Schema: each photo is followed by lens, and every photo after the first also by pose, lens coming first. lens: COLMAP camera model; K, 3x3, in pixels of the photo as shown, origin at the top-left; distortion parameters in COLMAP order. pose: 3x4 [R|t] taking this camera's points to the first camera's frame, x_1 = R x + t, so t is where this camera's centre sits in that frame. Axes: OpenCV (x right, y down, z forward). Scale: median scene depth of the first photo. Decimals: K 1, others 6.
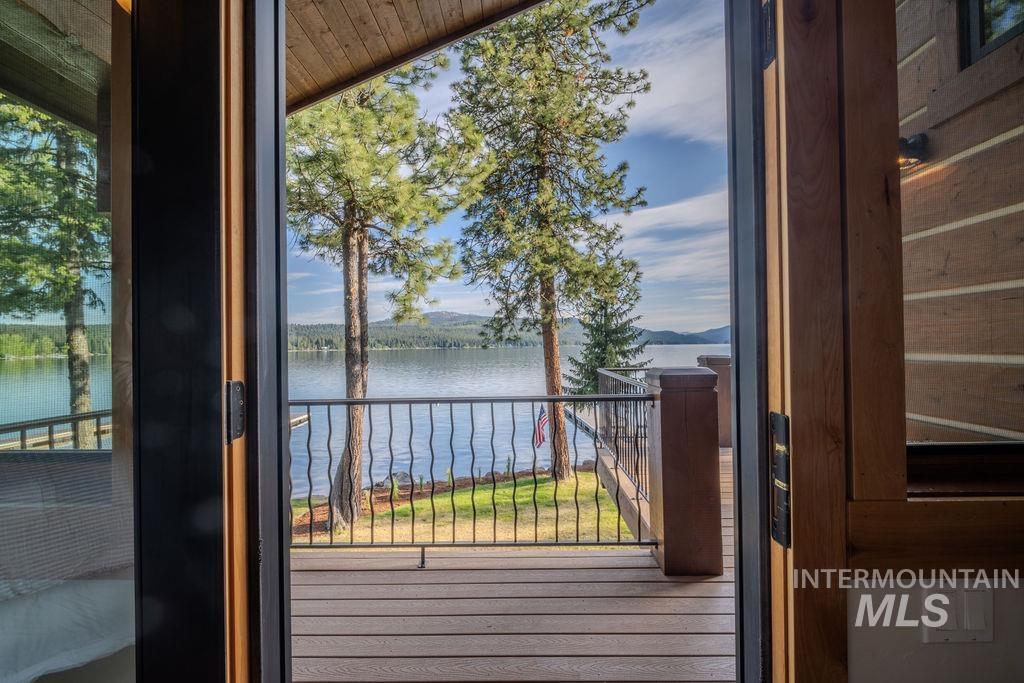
lens RADIAL K [[473.6, 0, 511.8], [0, 473.6, 345.6], [0, 0, 1]] dist [-0.001338, -0.000234]
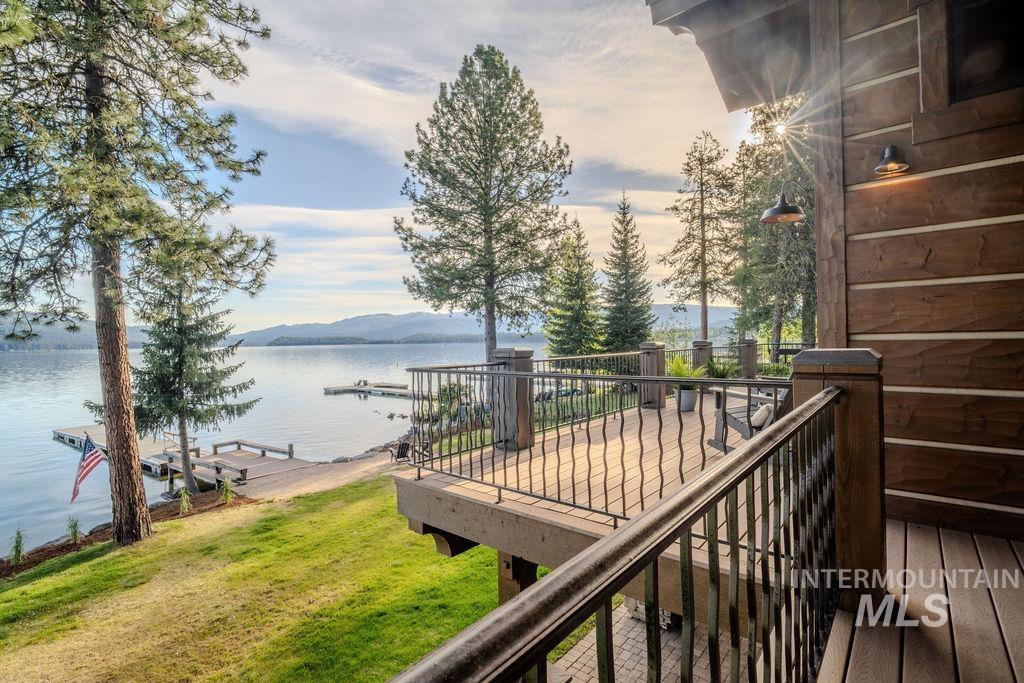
lens RADIAL K [[473.6, 0, 510.3], [0, 473.6, 342.7], [0, 0, 1]] dist [-0.001338, -0.000234]
pose [[0.621208, -0.001233, 0.783645, -0.110270], [0.009381, 0.999939, -0.005863, 0.005796], [-0.783590, 0.010994, 0.621182, 0.174386]]
